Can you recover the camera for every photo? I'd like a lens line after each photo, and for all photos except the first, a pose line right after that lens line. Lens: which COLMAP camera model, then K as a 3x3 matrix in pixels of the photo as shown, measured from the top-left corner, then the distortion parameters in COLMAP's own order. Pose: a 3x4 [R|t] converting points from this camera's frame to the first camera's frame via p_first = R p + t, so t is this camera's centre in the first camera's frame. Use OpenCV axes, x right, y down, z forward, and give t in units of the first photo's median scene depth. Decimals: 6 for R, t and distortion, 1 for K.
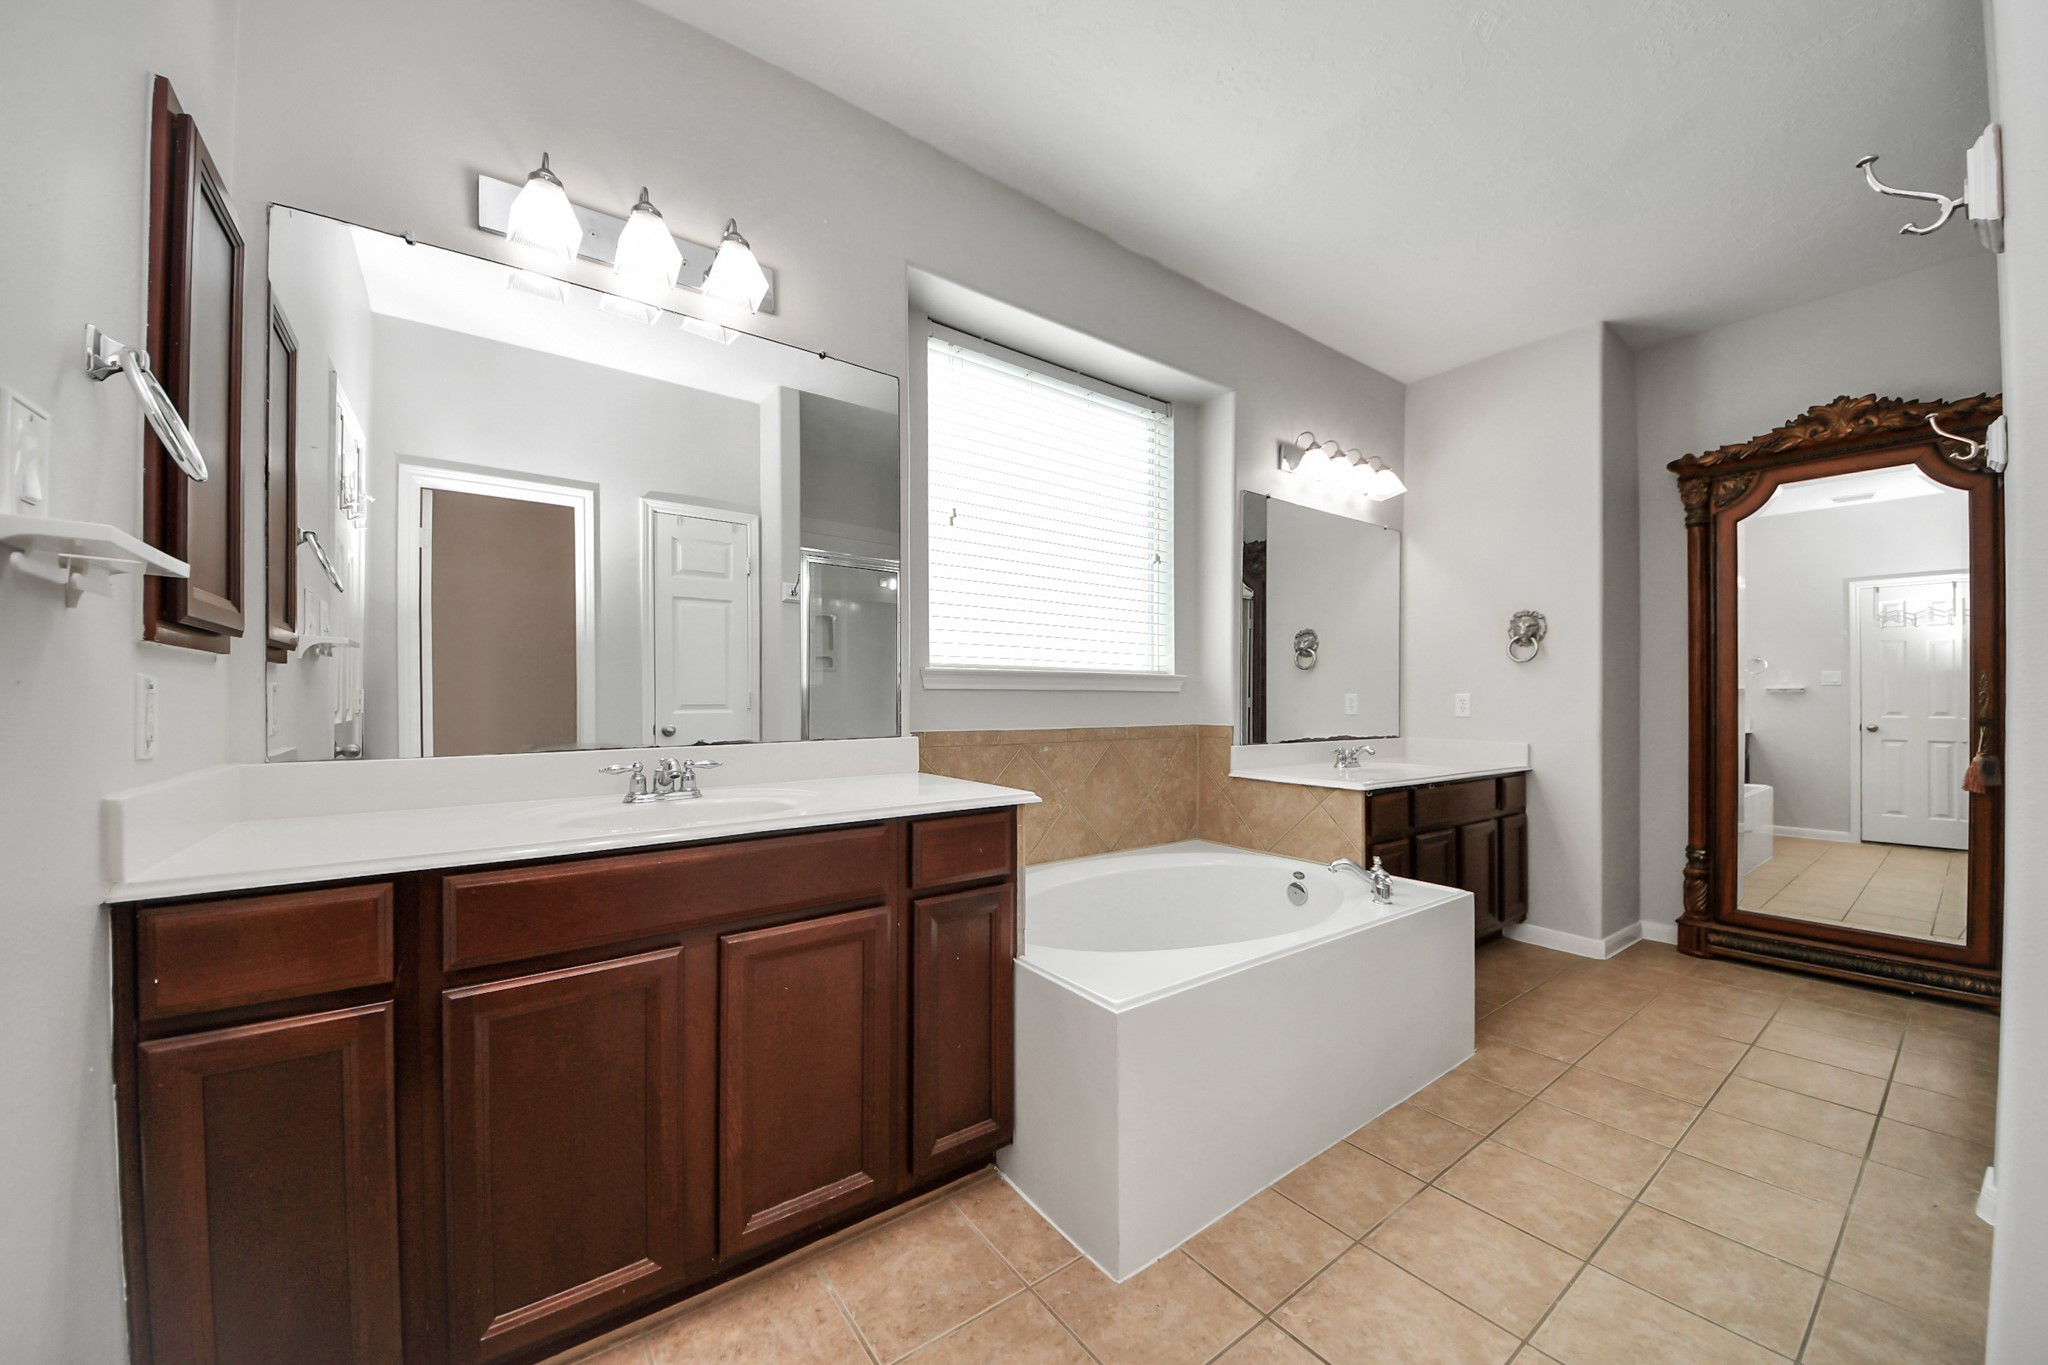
lens RADIAL K [[748.9, 0, 1021.7], [0, 748.9, 689.4], [0, 0, 1]] dist [0.013925, -0.013171]
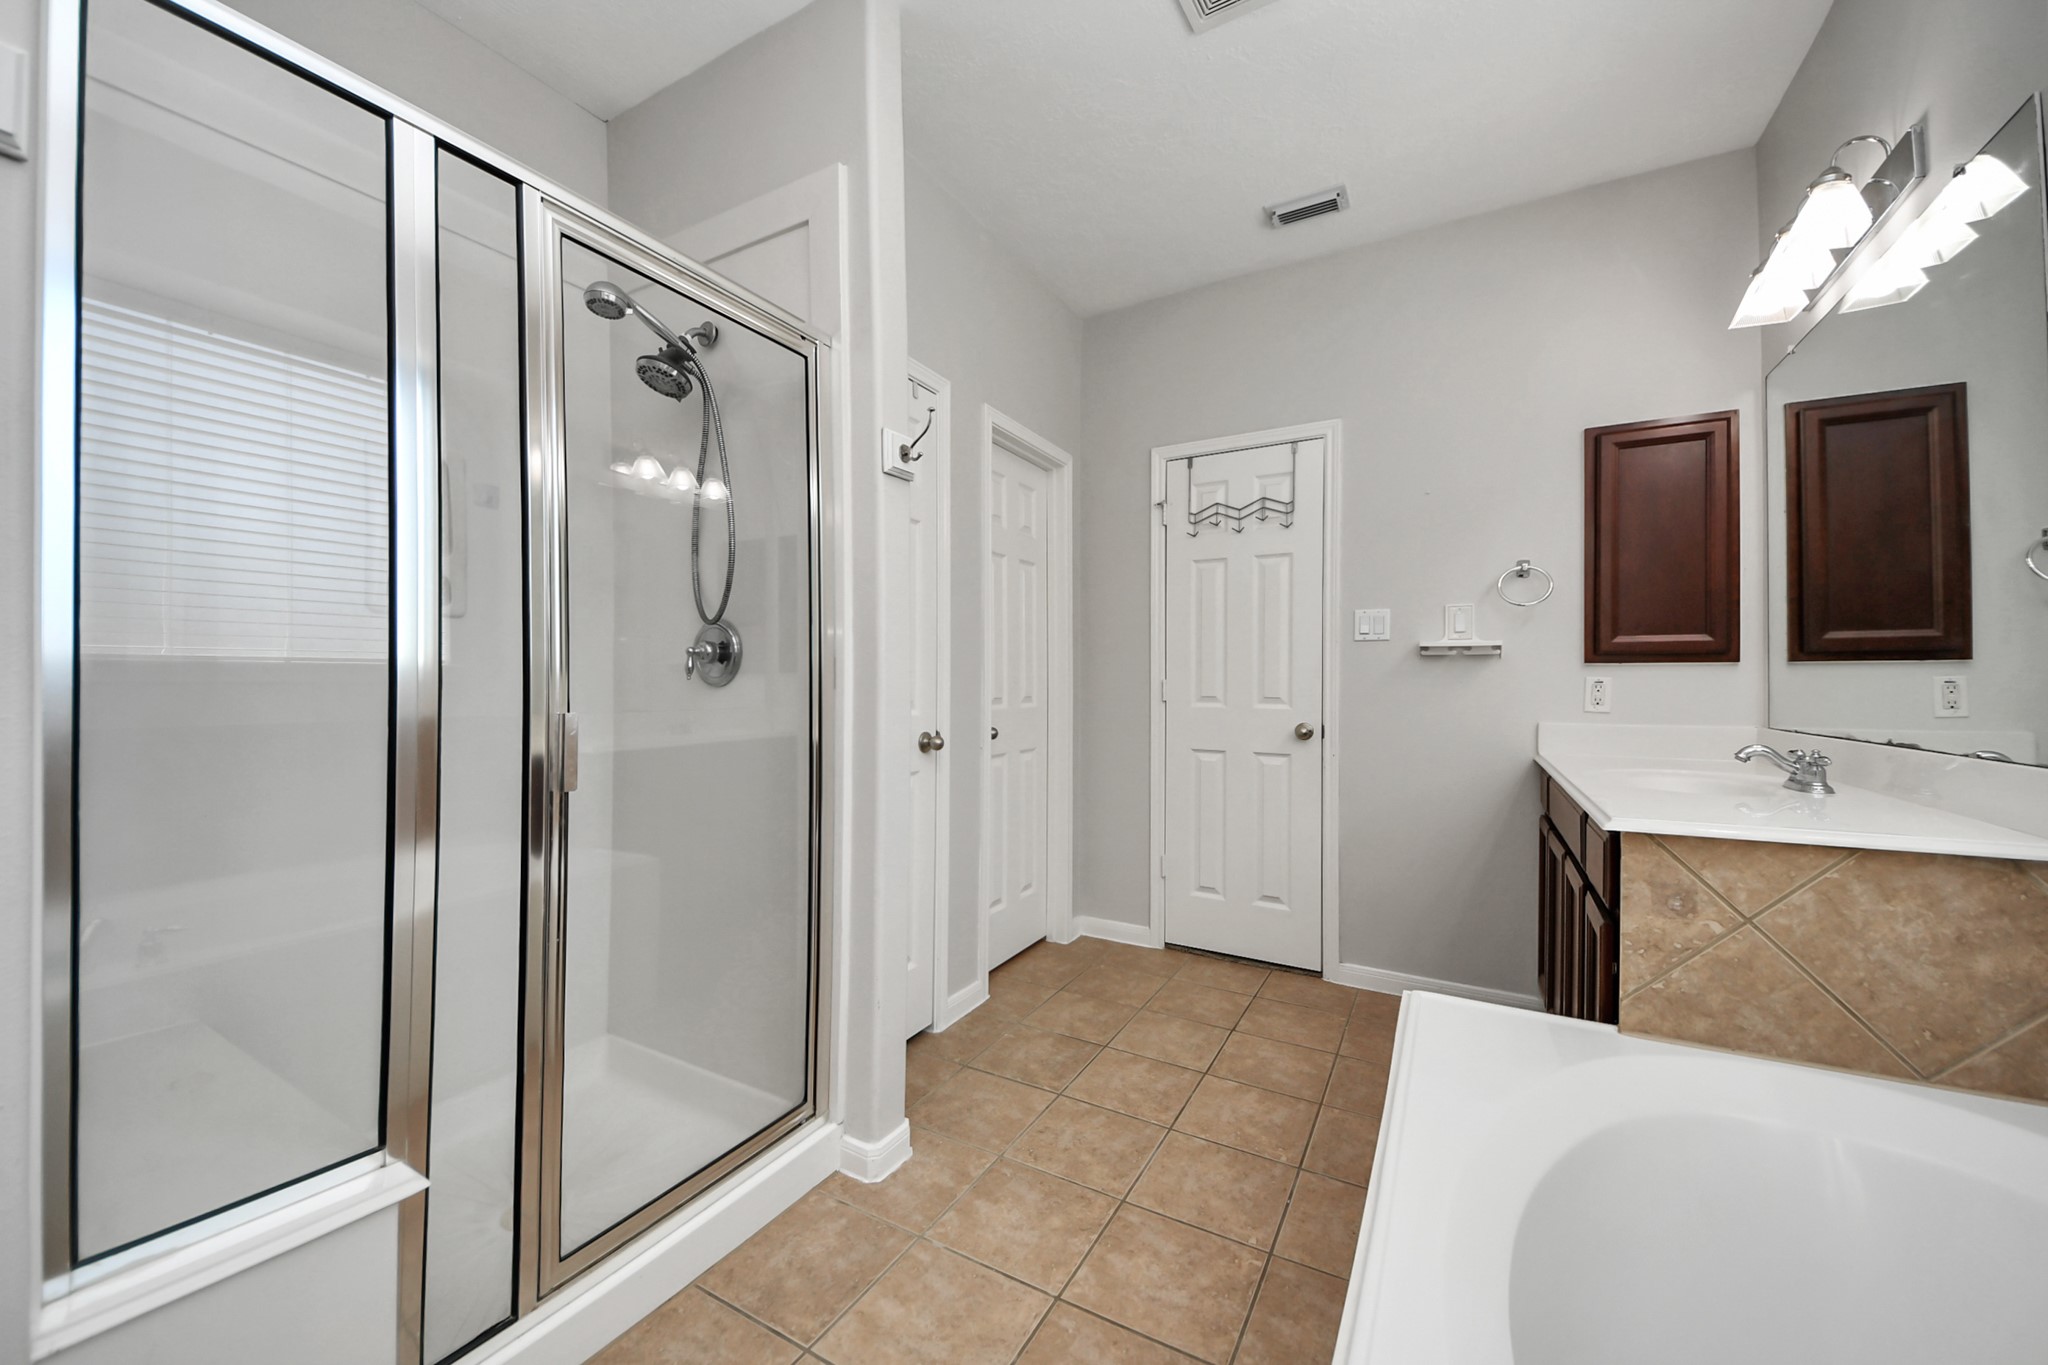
lens RADIAL K [[748.9, 0, 1021.7], [0, 748.9, 689.4], [0, 0, 1]] dist [0.013925, -0.013171]
pose [[-0.920037, 0.000332, -0.391832, 0.745522], [-0.001301, 0.999992, 0.003902, 0.011060], [0.391830, 0.004100, -0.920028, 1.277325]]
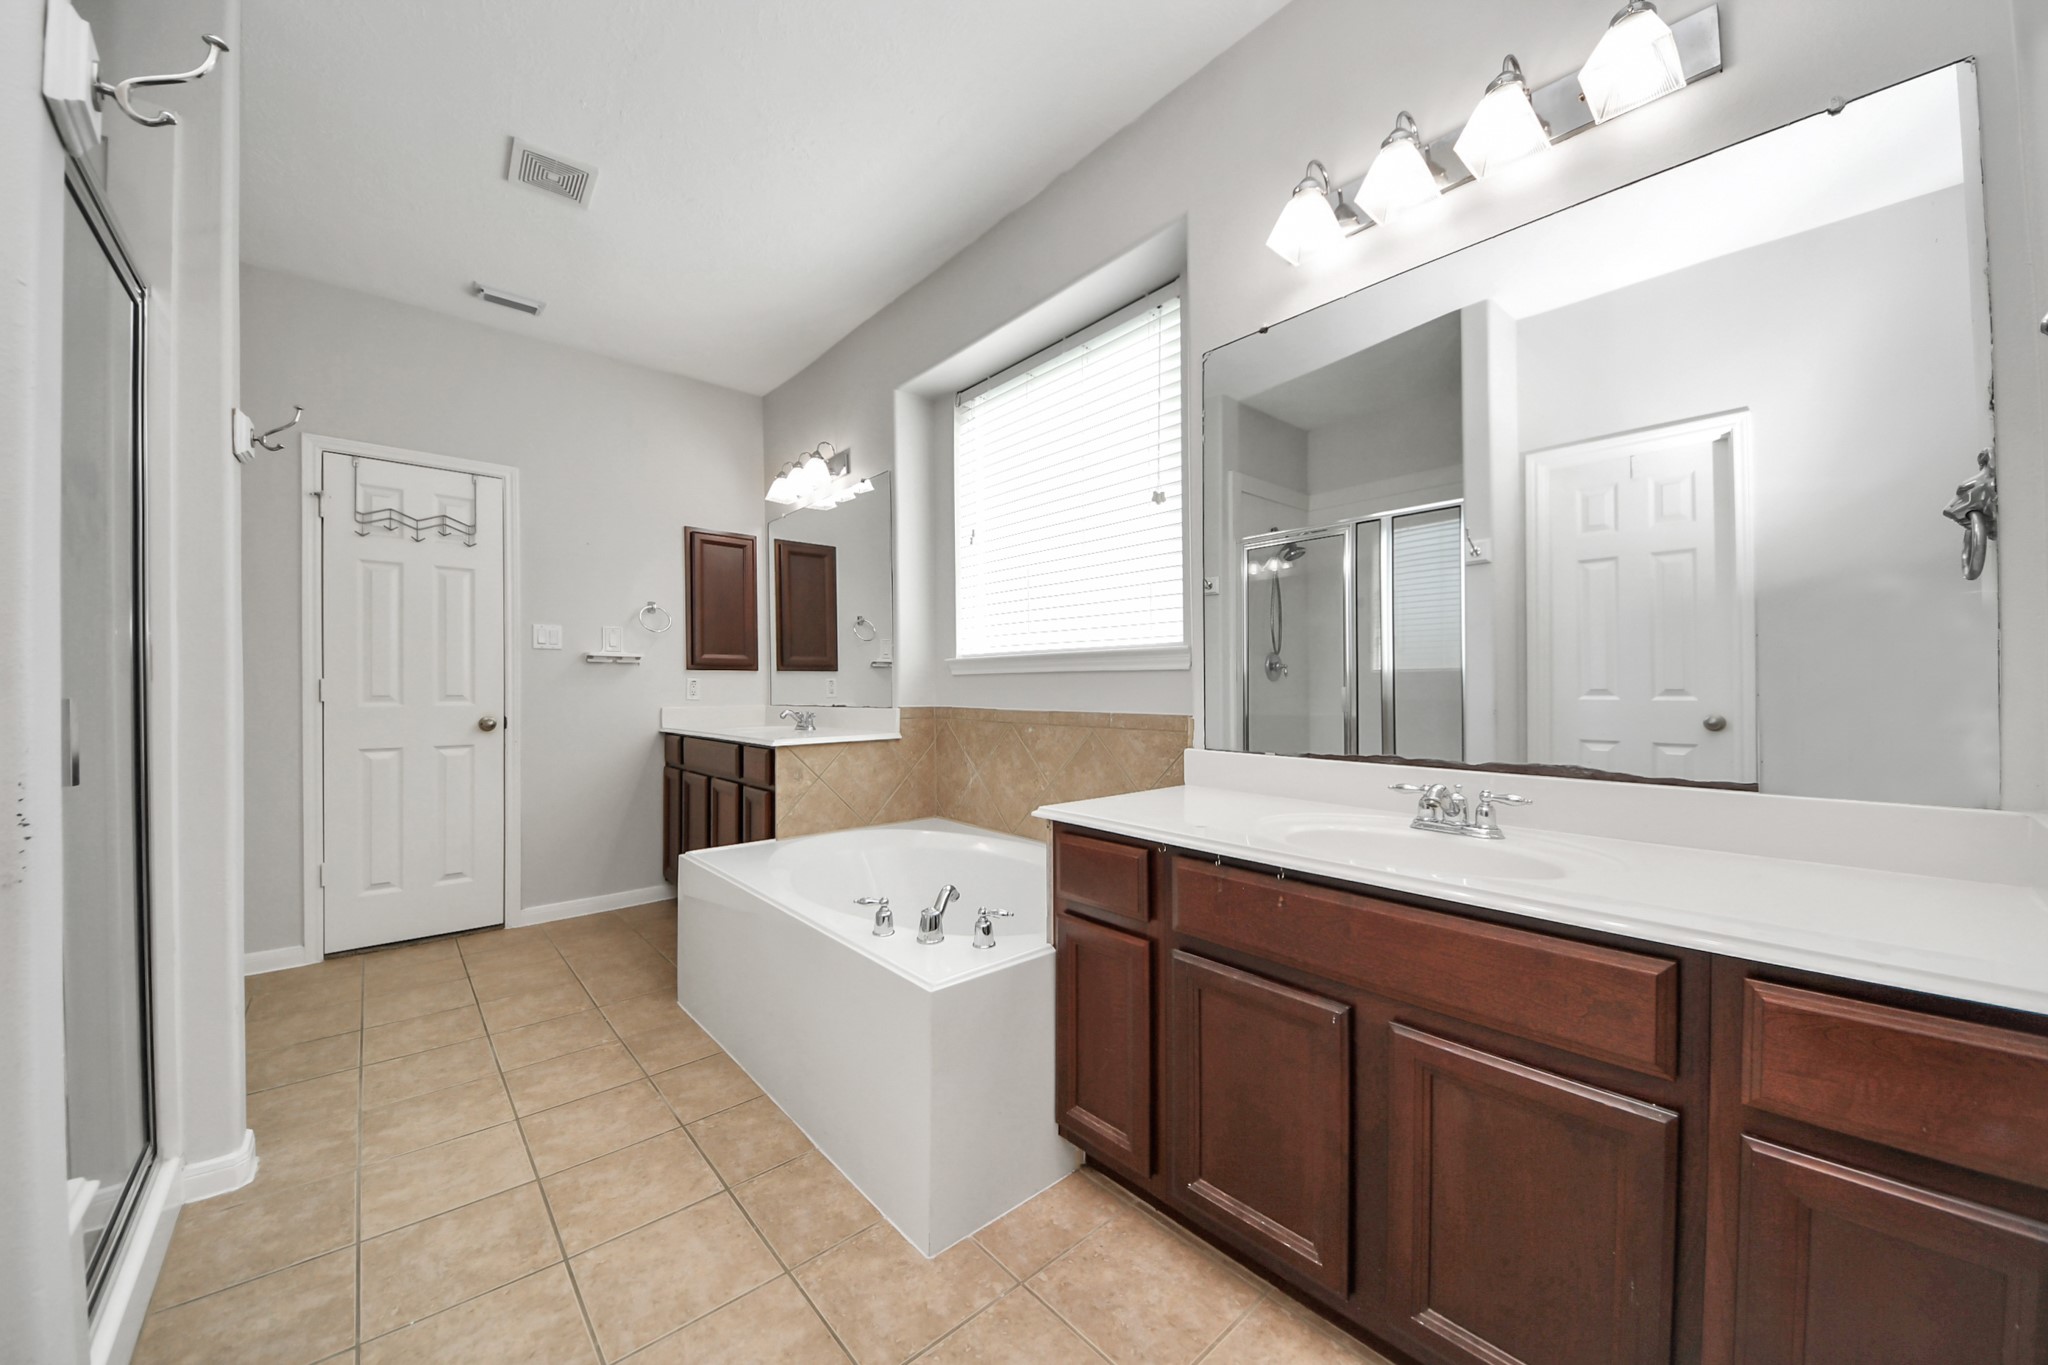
lens RADIAL K [[729.8, 0, 1008.3], [0, 729.8, 690.4], [0, 0, 1]] dist [0.012581, -0.017080]
pose [[0.071657, -0.002252, -0.997427, 1.414328], [0.009038, 0.999958, -0.001609, 0.036253], [0.997388, -0.008900, 0.071675, 1.217816]]
